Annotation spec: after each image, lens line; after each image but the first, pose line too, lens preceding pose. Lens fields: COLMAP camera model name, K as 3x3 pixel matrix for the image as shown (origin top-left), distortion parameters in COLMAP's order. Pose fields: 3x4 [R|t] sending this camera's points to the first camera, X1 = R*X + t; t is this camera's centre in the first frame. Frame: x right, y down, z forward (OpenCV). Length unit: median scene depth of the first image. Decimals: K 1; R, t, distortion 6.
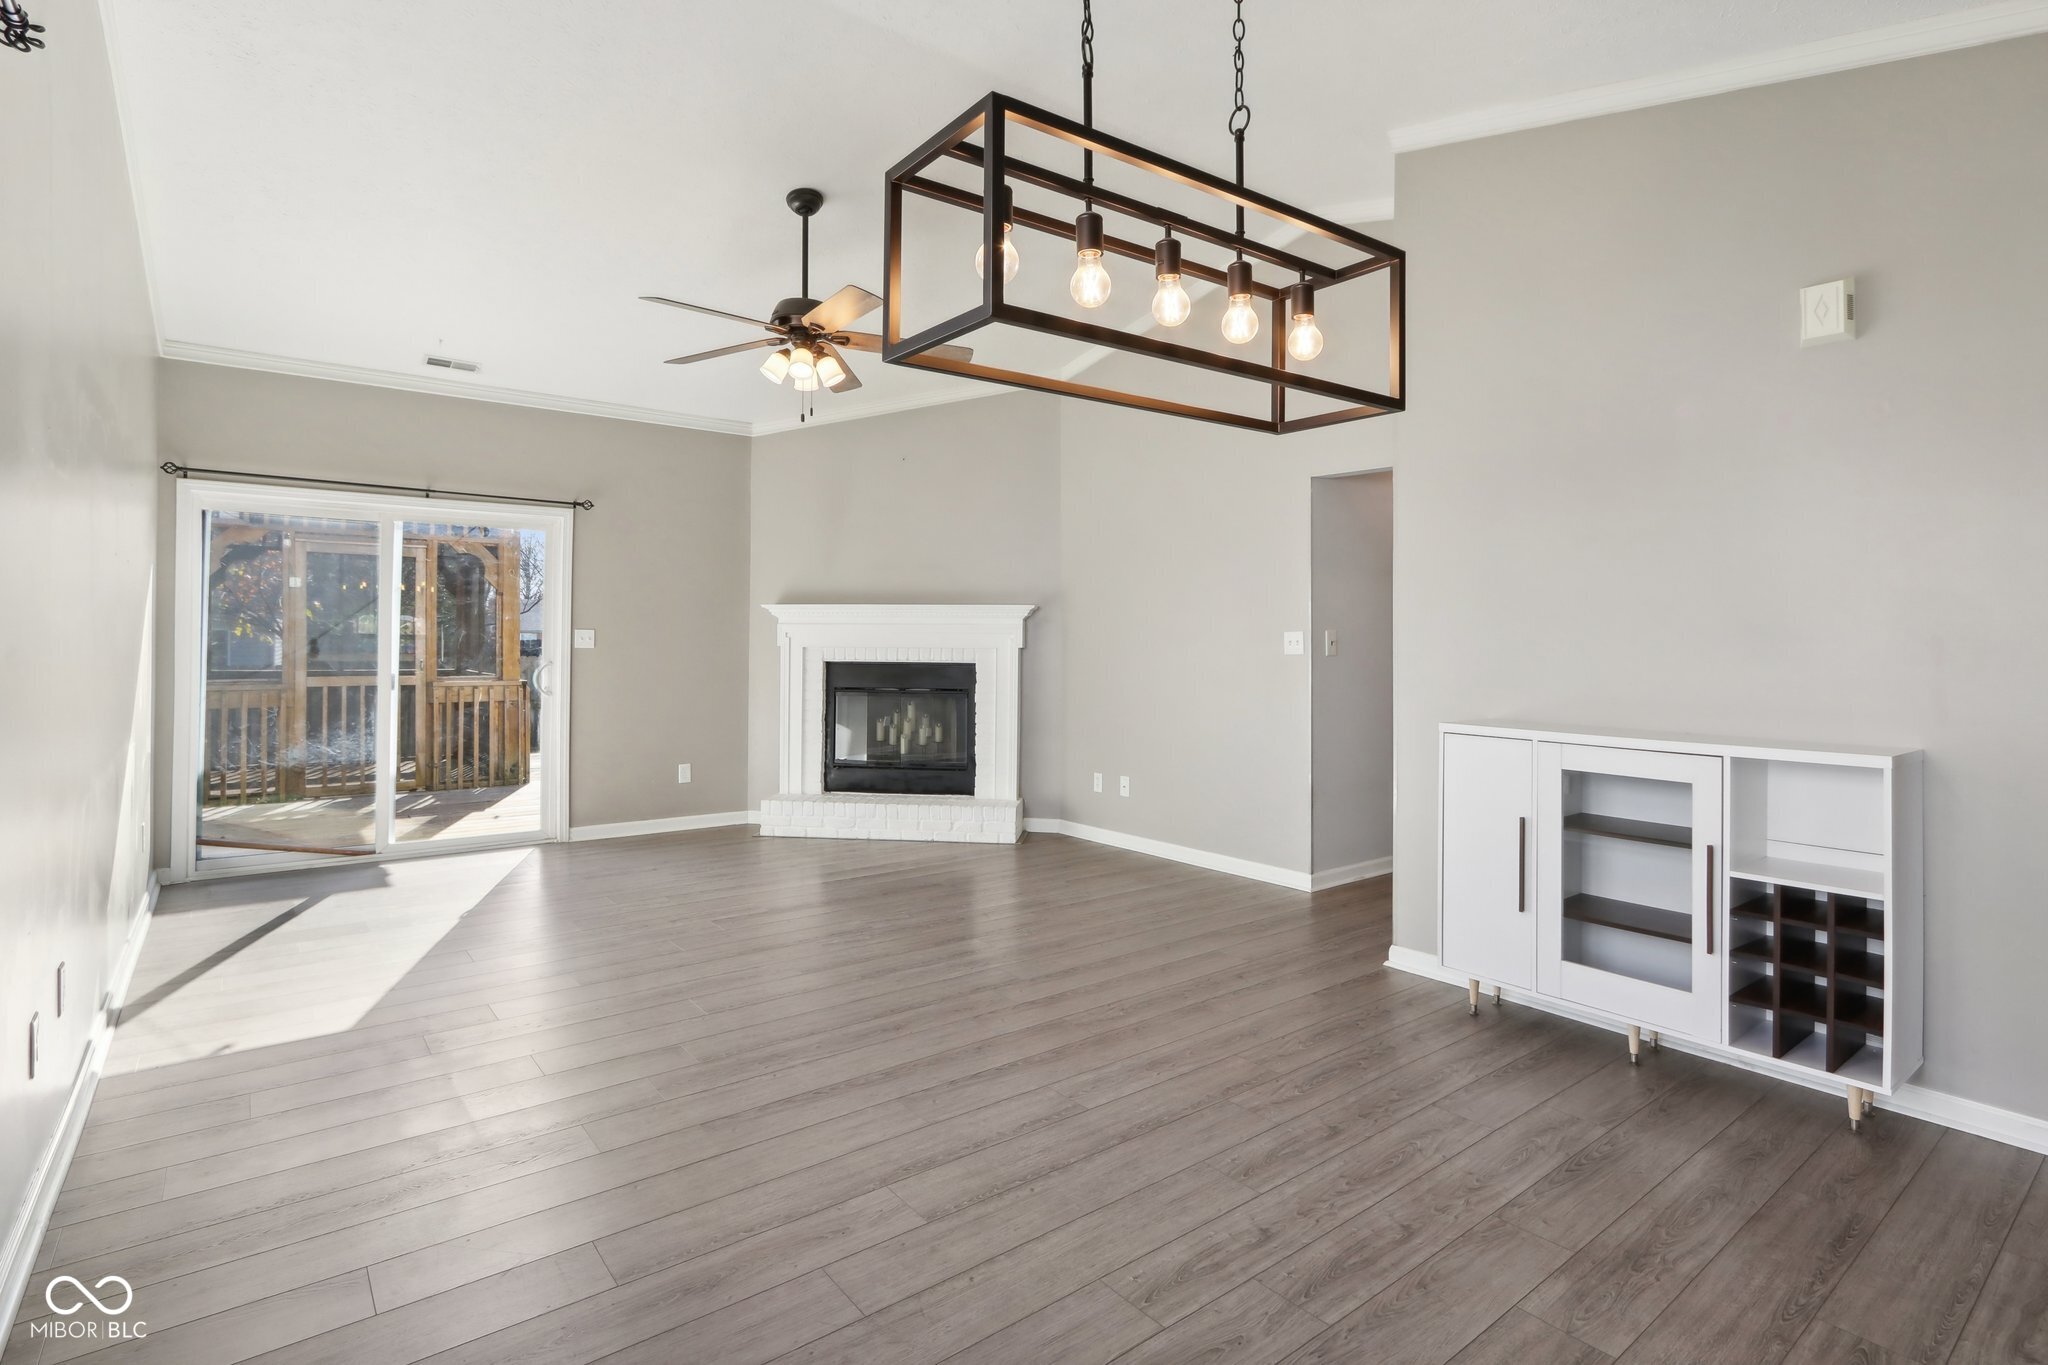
lens RADIAL K [[962.4, 0, 1053.4], [0, 962.4, 633.7], [0, 0, 1]] dist [-0.005723, -0.000318]
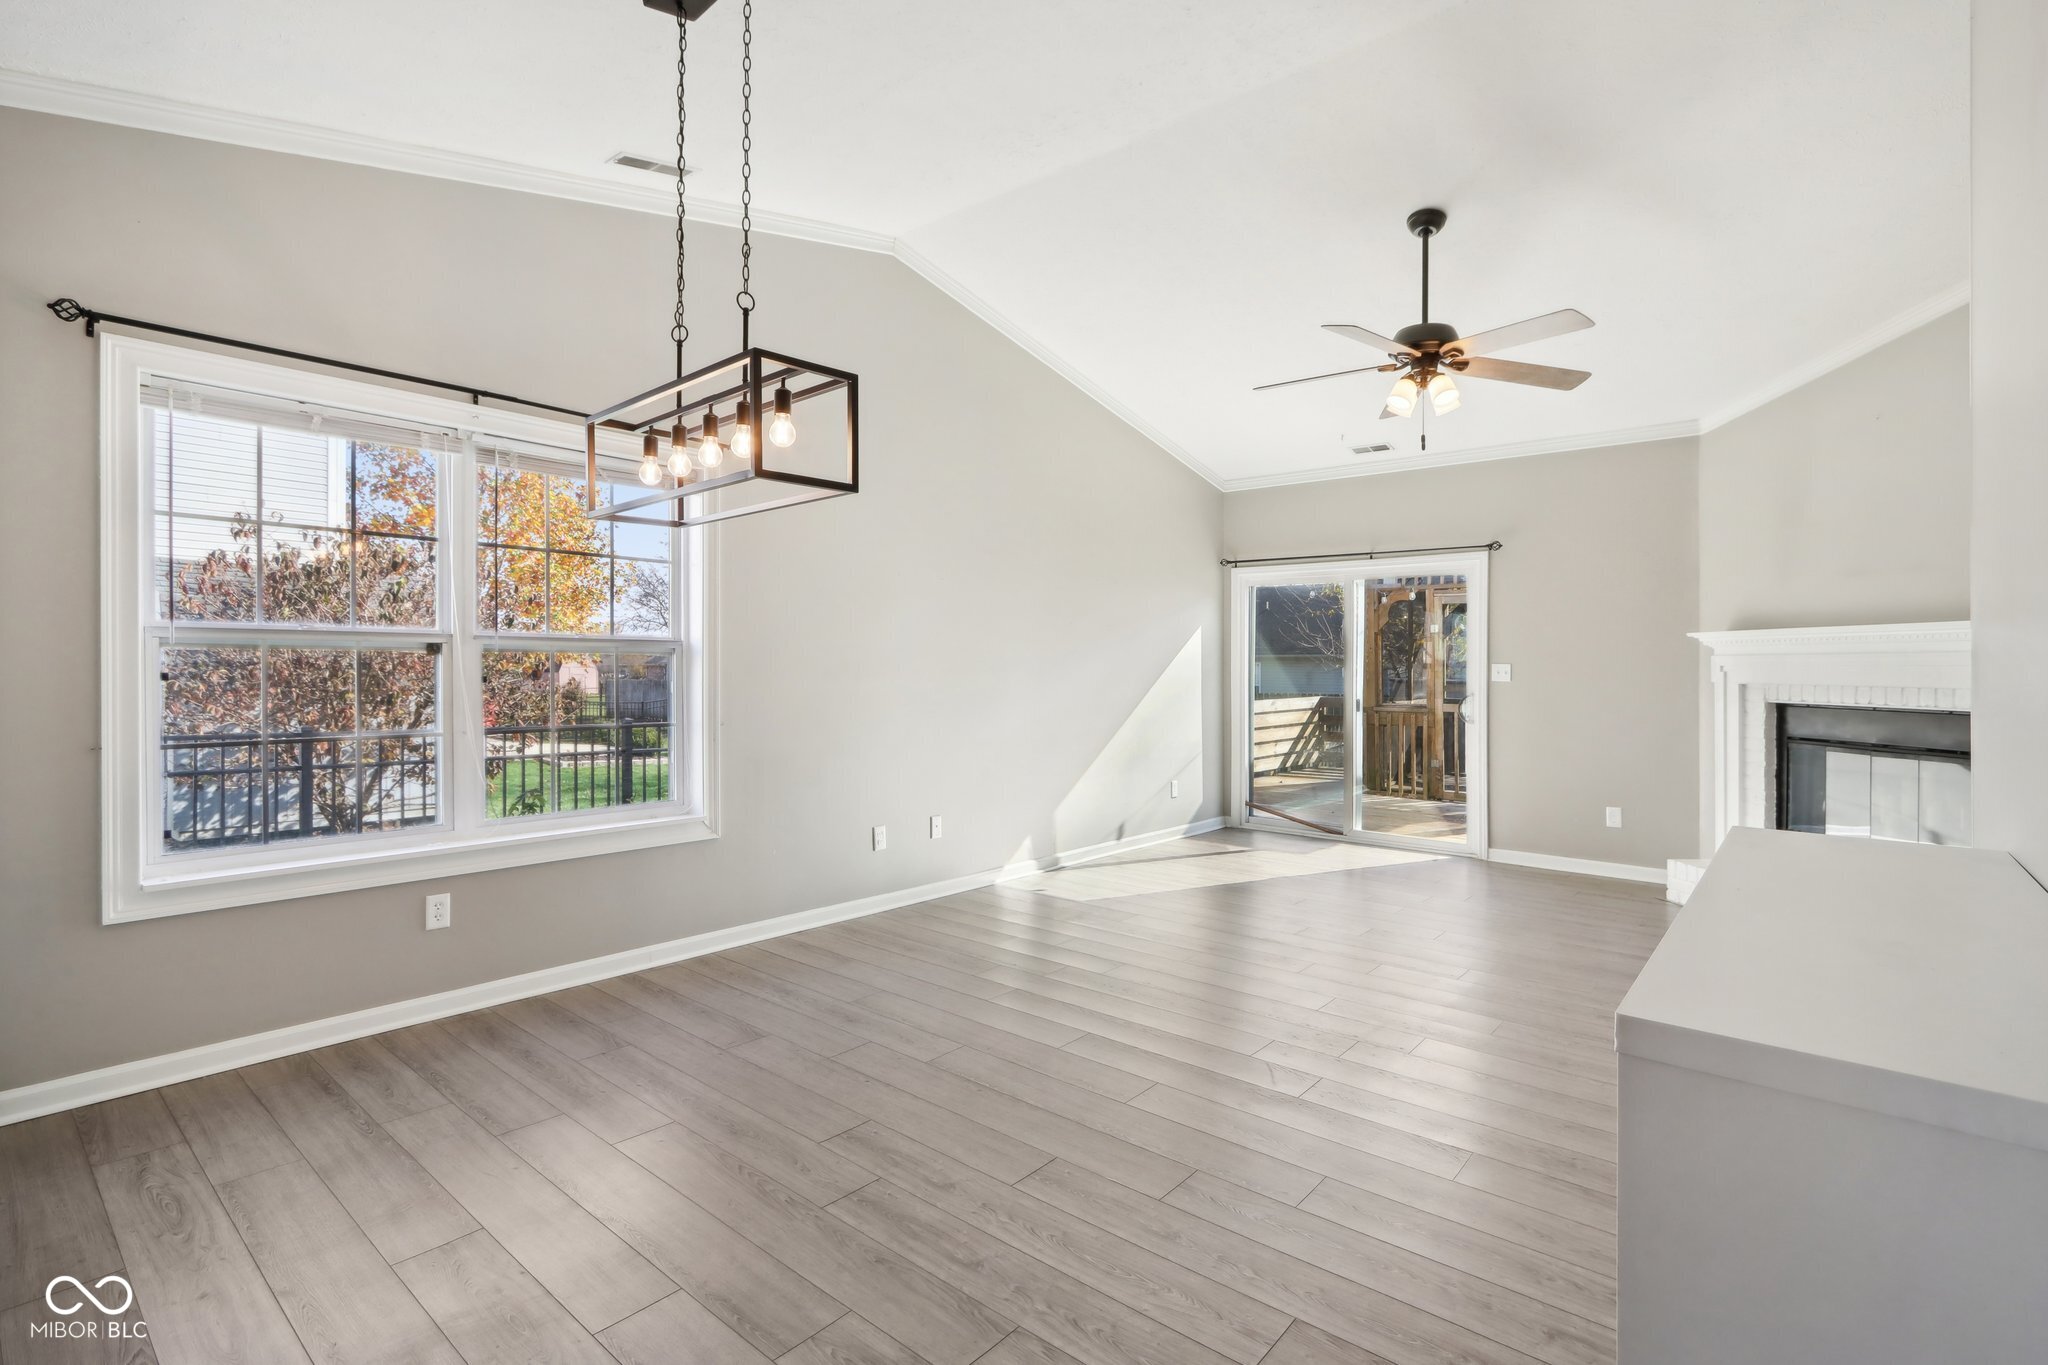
lens RADIAL K [[962.4, 0, 1044.8], [0, 962.4, 675.6], [0, 0, 1]] dist [-0.005723, -0.000318]
pose [[0.222368, 0.002792, -0.974959, 0.553823], [-0.002182, 0.999995, 0.002366, 0.010379], [0.974960, 0.001601, 0.222373, 0.355791]]
